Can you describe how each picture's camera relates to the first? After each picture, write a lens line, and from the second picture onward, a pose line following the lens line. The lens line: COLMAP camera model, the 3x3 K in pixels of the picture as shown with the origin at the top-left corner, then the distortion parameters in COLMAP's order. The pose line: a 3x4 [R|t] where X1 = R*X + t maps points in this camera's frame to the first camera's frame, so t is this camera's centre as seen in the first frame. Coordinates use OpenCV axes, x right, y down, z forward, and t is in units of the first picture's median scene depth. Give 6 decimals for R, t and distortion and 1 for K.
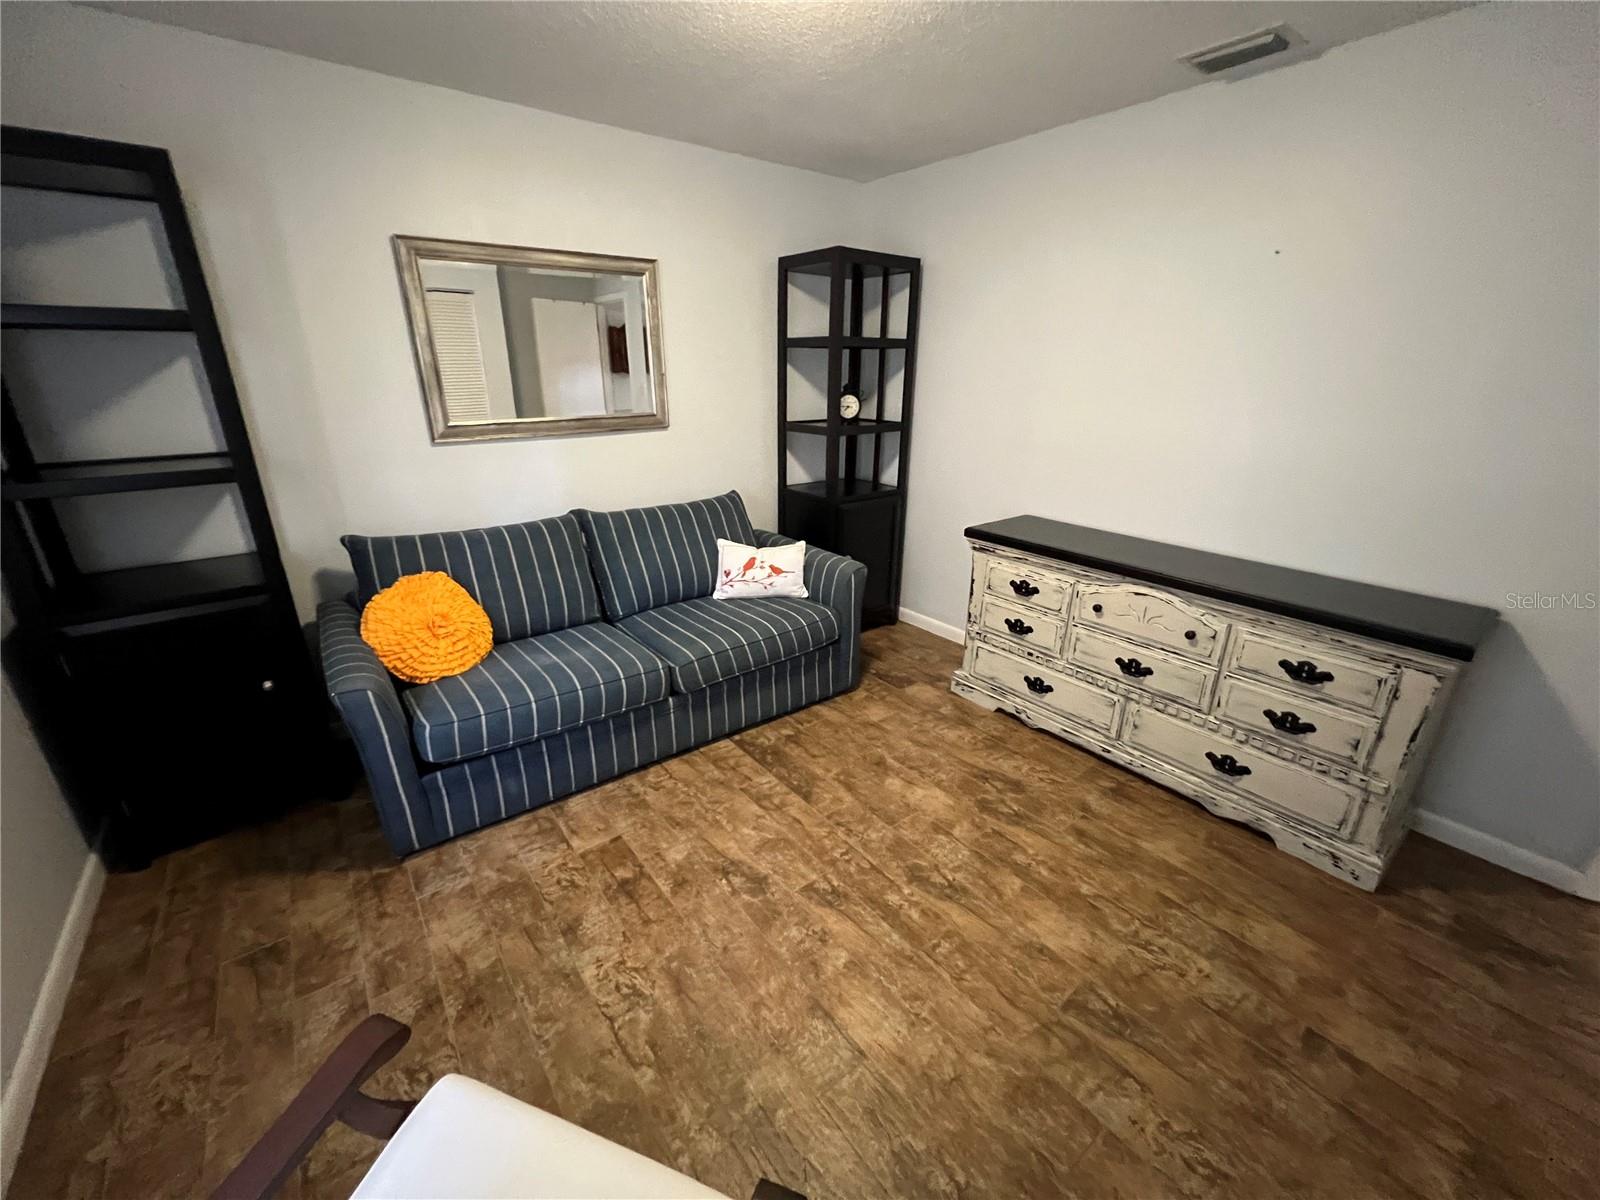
lens RADIAL K [[644.6, 0, 802.3], [0, 644.6, 592.5], [0, 0, 1]] dist [0.004258, 0.000167]
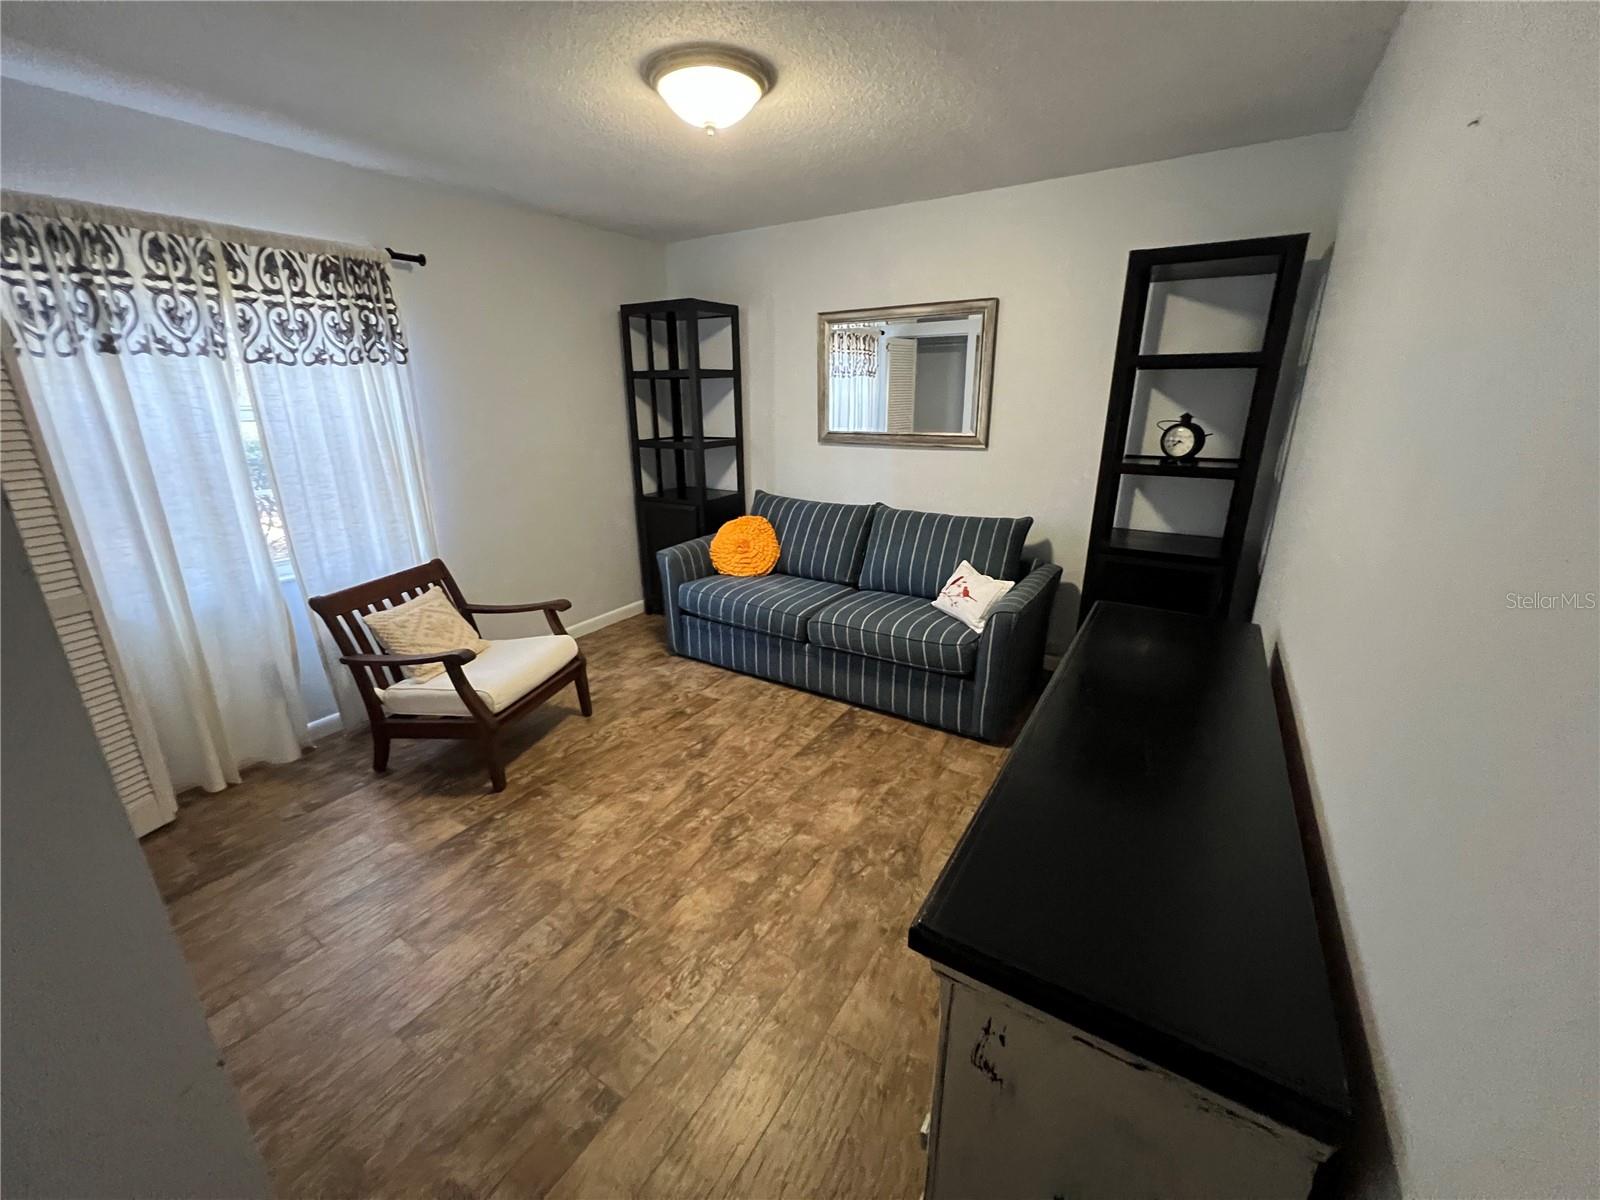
lens RADIAL K [[638.0, 0, 800.3], [0, 638.0, 603.8], [0, 0, 1]] dist [-0.000284, 0.000428]
pose [[0.340335, 0.286479, -0.895601, 1.075418], [-0.306684, 0.934194, 0.182282, -0.167933], [0.888885, 0.212629, 0.405797, 0.516713]]
